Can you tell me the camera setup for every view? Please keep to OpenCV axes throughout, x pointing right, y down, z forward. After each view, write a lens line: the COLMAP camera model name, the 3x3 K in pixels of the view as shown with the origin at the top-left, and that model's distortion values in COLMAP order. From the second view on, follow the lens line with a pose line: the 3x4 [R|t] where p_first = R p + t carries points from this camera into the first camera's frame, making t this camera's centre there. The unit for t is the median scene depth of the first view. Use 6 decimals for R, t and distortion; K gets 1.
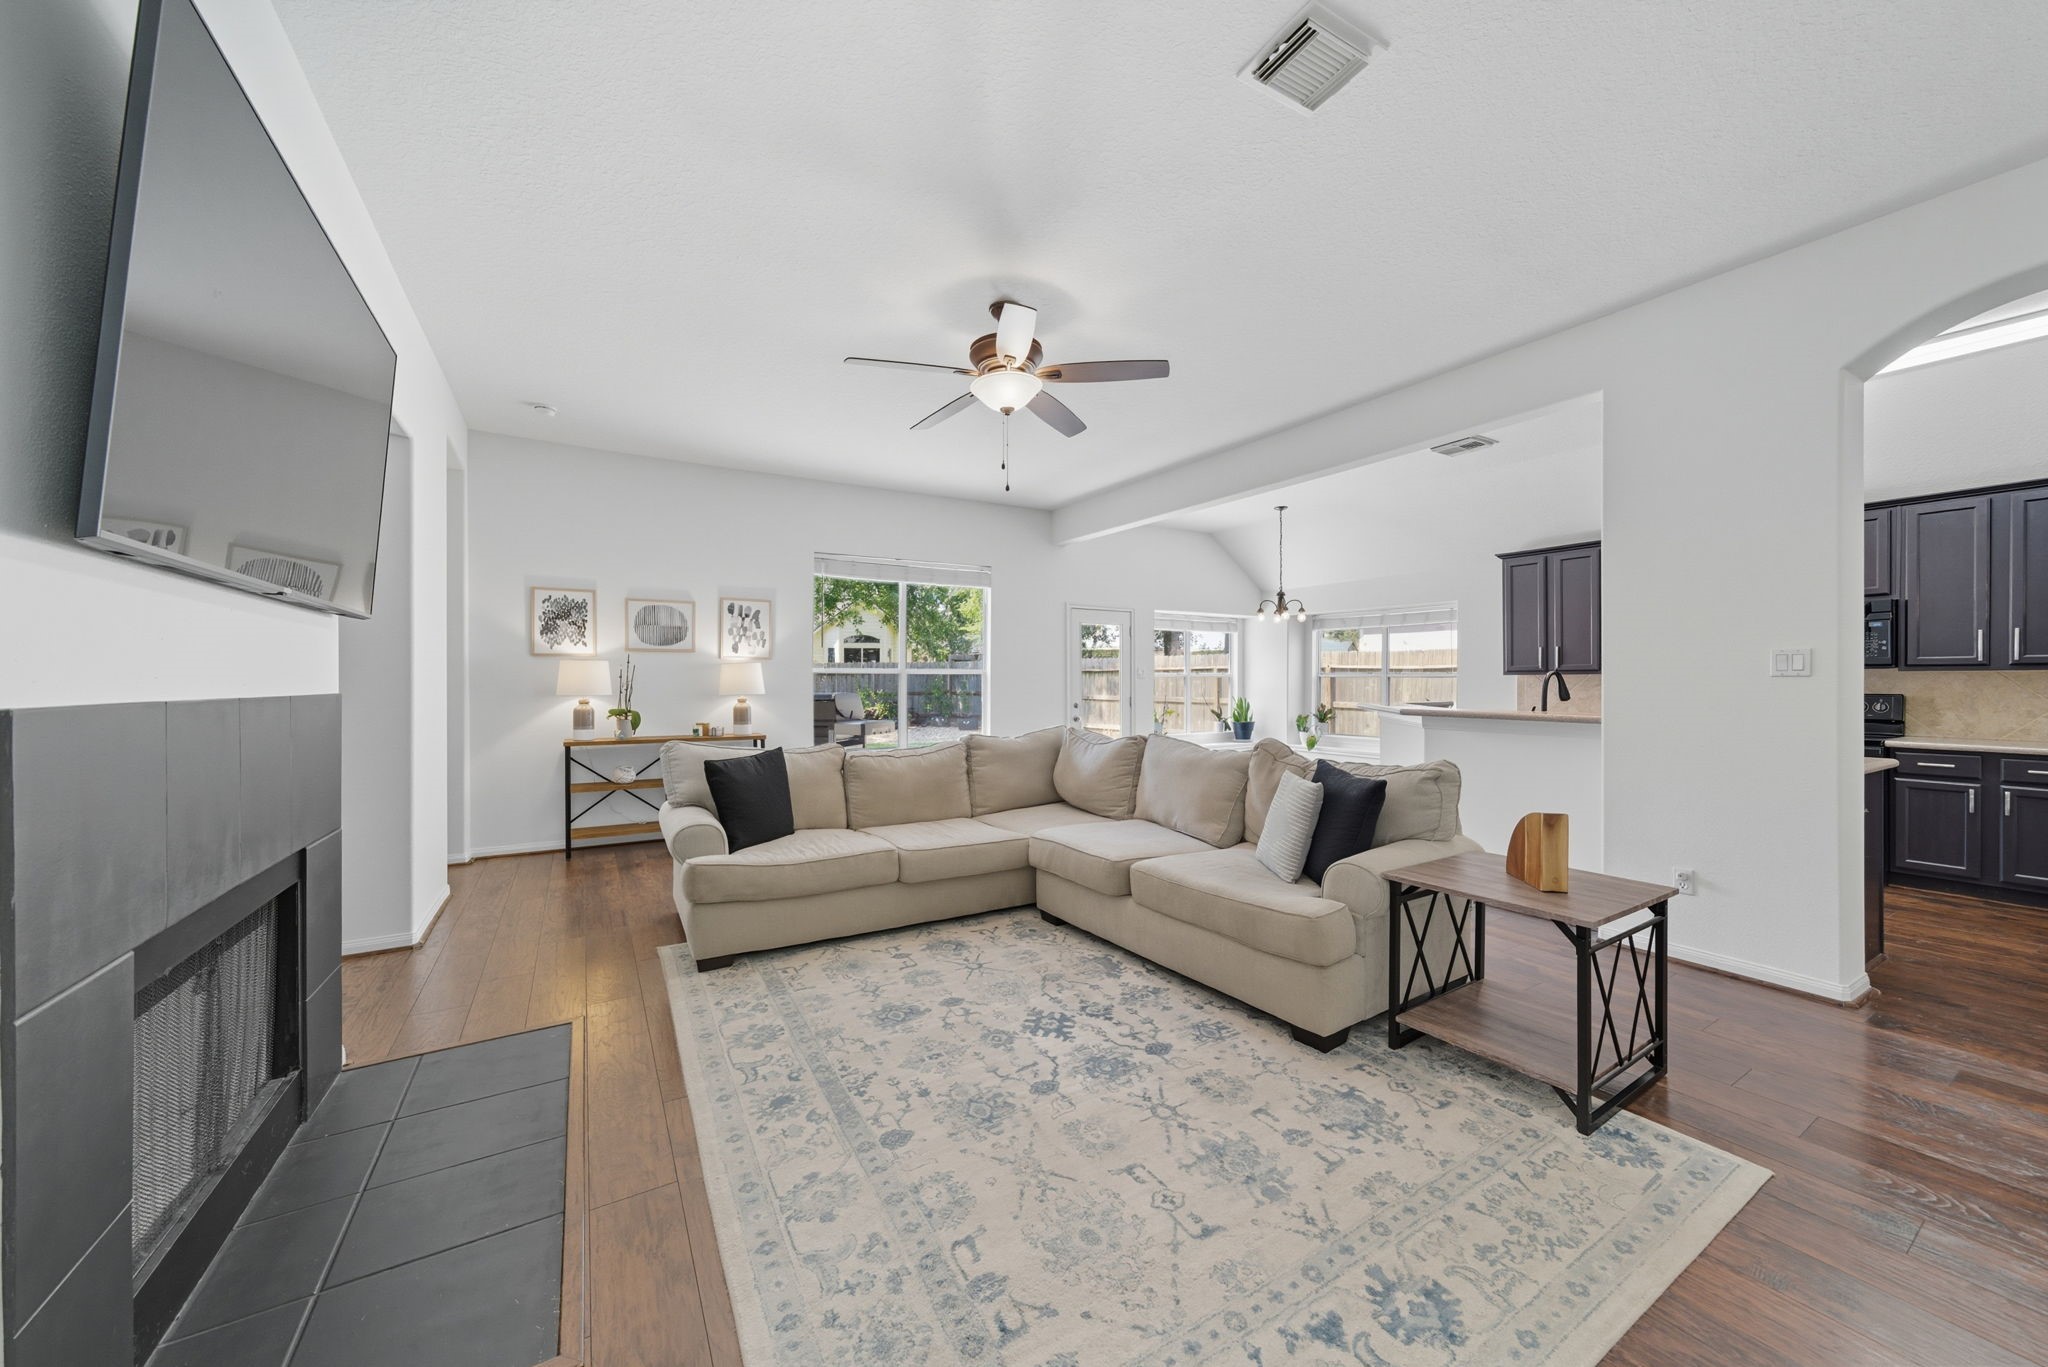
lens RADIAL K [[728.4, 0, 982.8], [0, 728.4, 711.8], [0, 0, 1]] dist [0.000550, 0.000475]
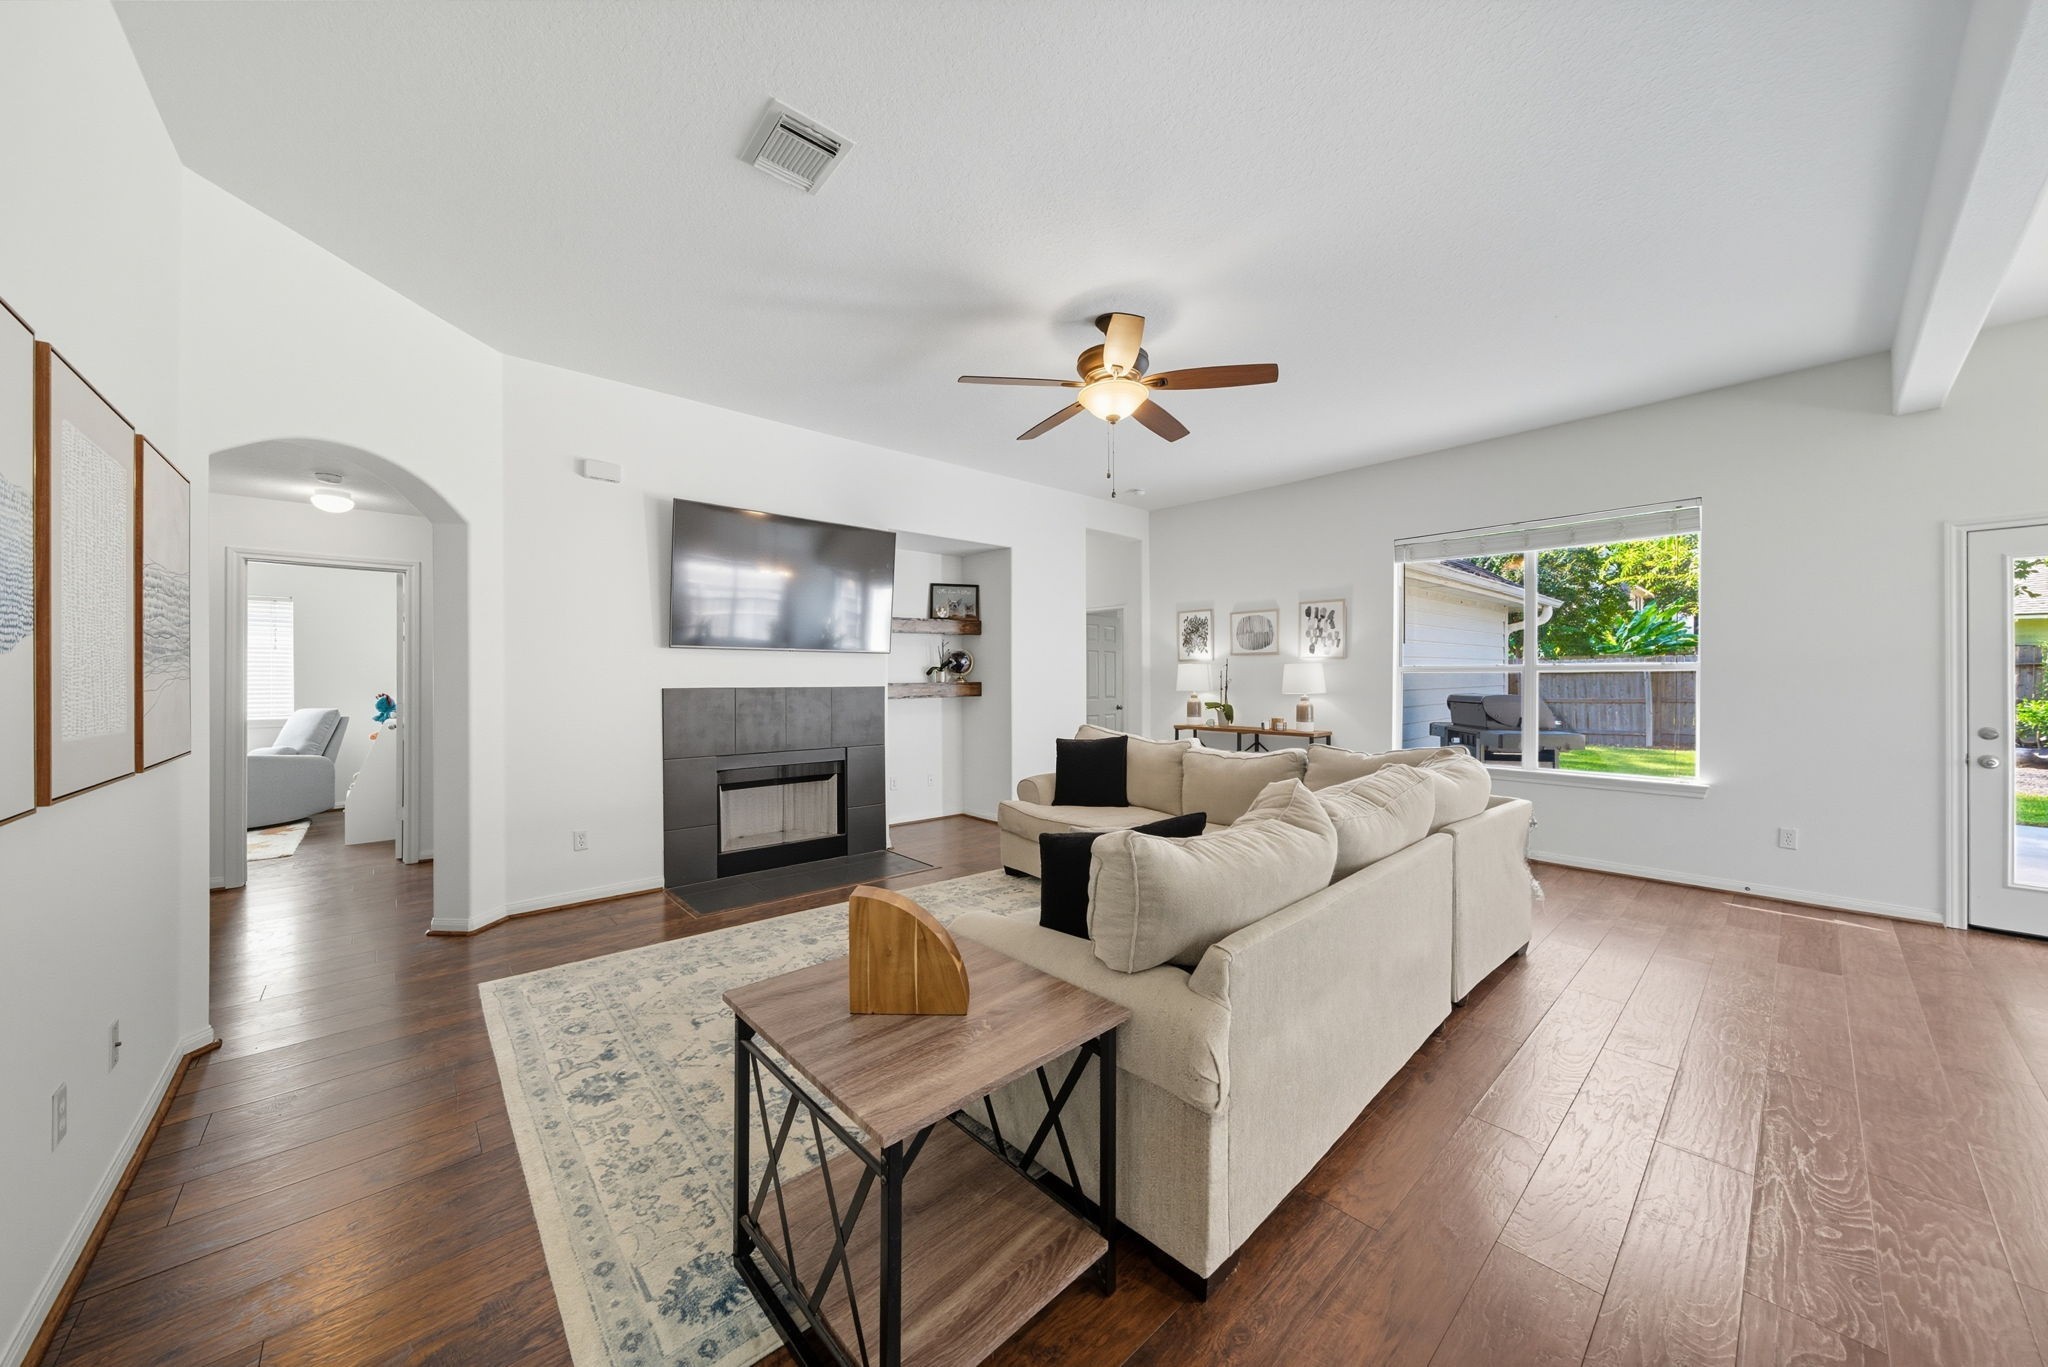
lens RADIAL K [[694.8, 0, 1008.0], [0, 694.8, 679.9], [0, 0, 1]] dist [-0.009292, 0.000075]
pose [[0.196558, 0.003555, -0.980486, 0.609279], [-0.044916, 0.998976, -0.005383, -0.020327], [0.979463, 0.045097, 0.196516, 0.421698]]
